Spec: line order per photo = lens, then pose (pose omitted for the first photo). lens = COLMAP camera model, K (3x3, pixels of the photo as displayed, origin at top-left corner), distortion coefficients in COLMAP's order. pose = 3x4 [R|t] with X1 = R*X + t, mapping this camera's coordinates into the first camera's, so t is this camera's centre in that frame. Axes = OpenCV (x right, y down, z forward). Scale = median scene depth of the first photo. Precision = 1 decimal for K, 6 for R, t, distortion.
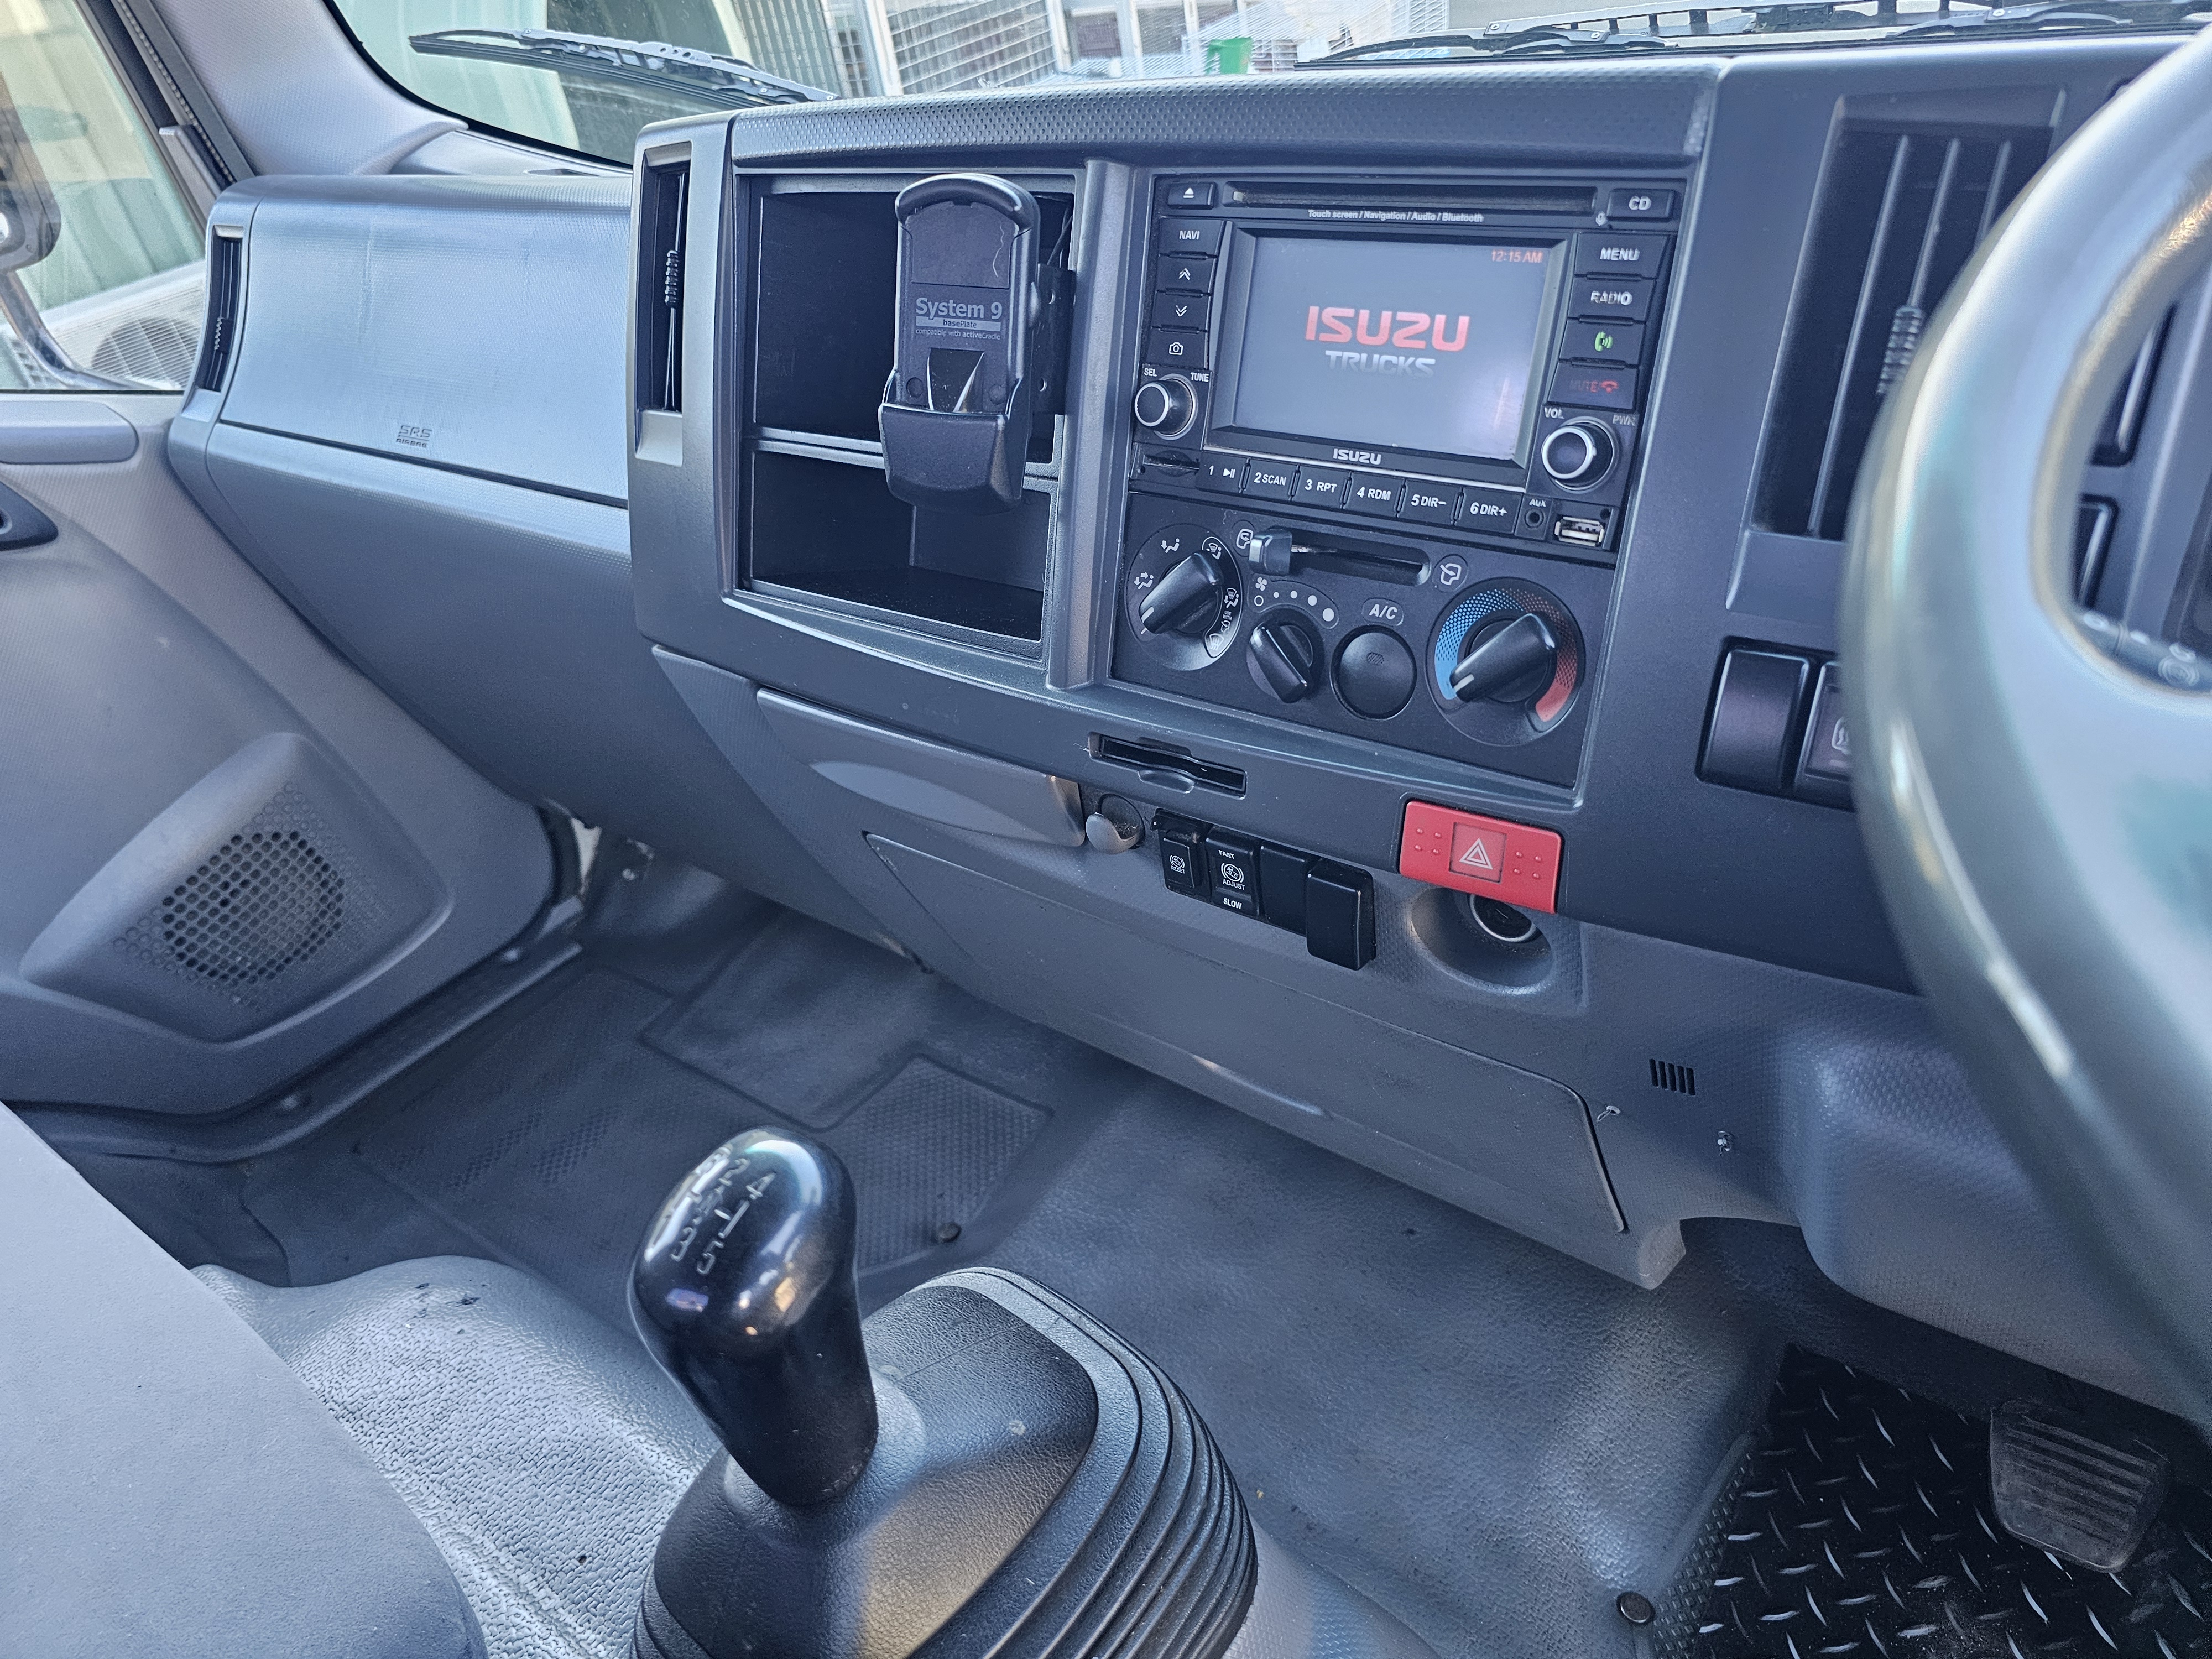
lens RADIAL K [[1494.6, 0, 1100.7], [0, 1494.6, 821.3], [0, 0, 1]] dist [0.058632, -0.050390]
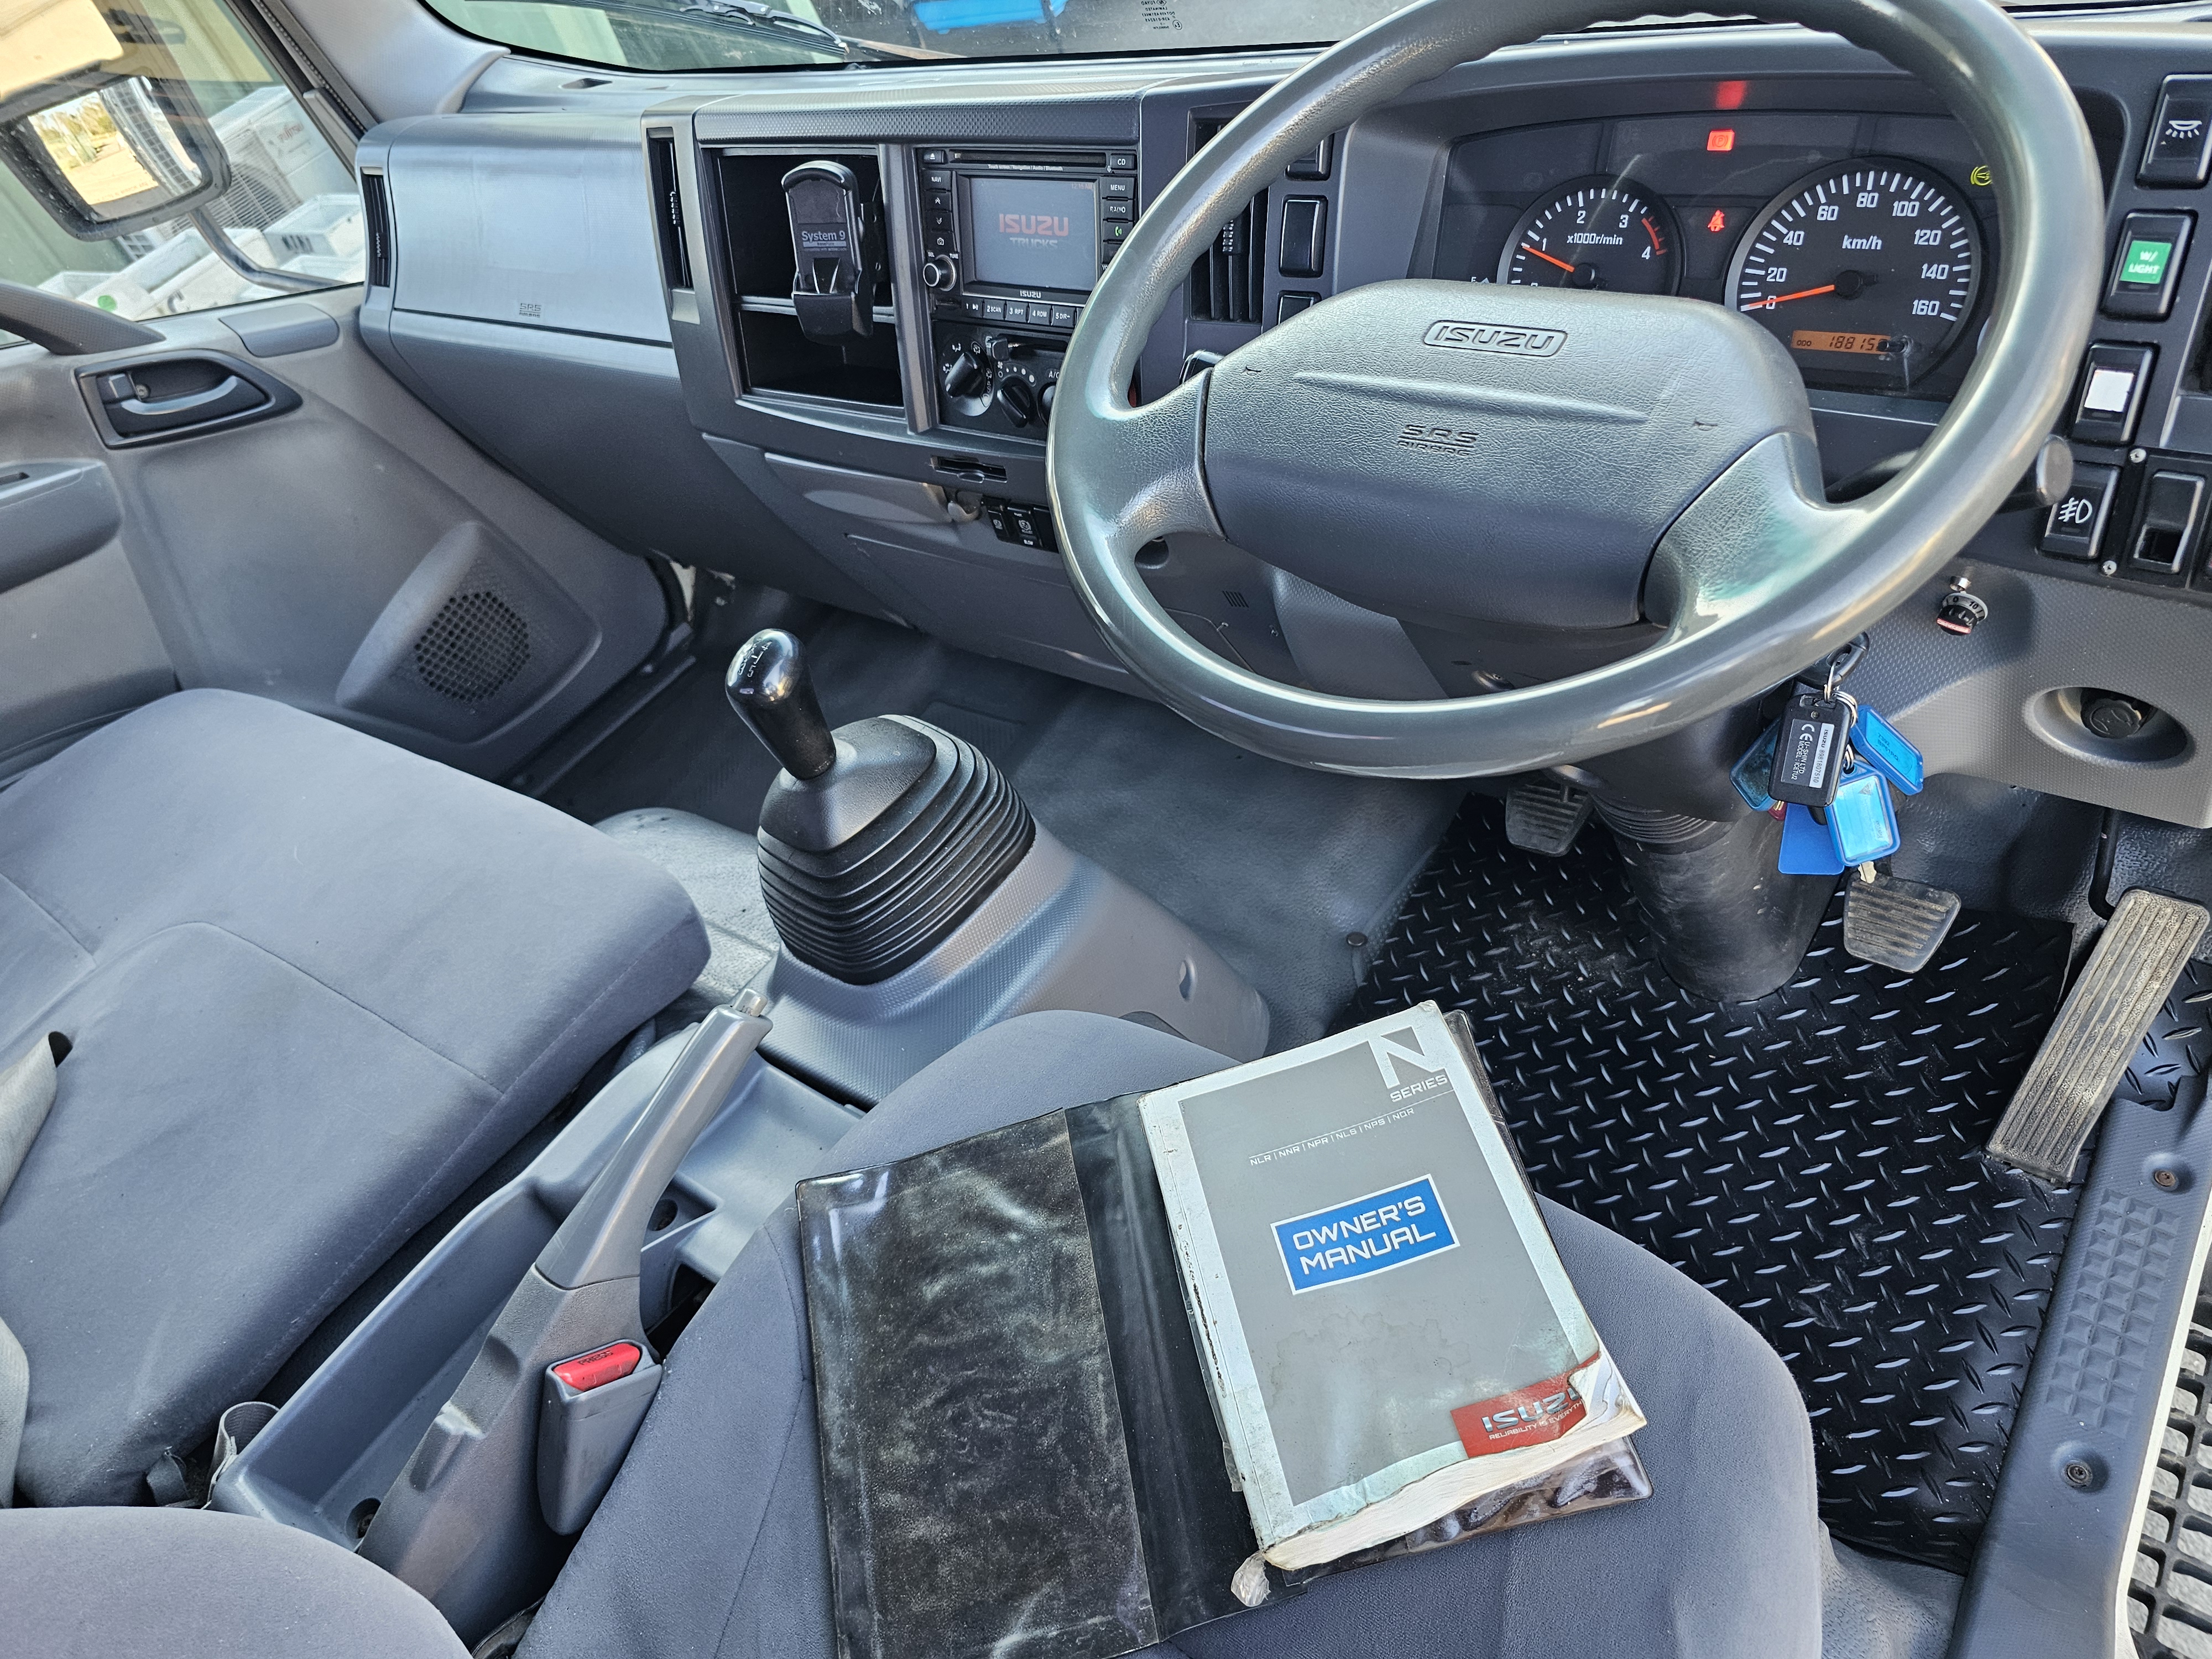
lens RADIAL K [[1494.6, 0, 1118.8], [0, 1494.6, 829.4], [0, 0, 1]] dist [0.058632, -0.050390]
pose [[0.991899, -0.105441, -0.070837, 0.243170], [0.116644, 0.976865, 0.179246, 0.069556], [0.050298, -0.186057, 0.981251, -0.726808]]
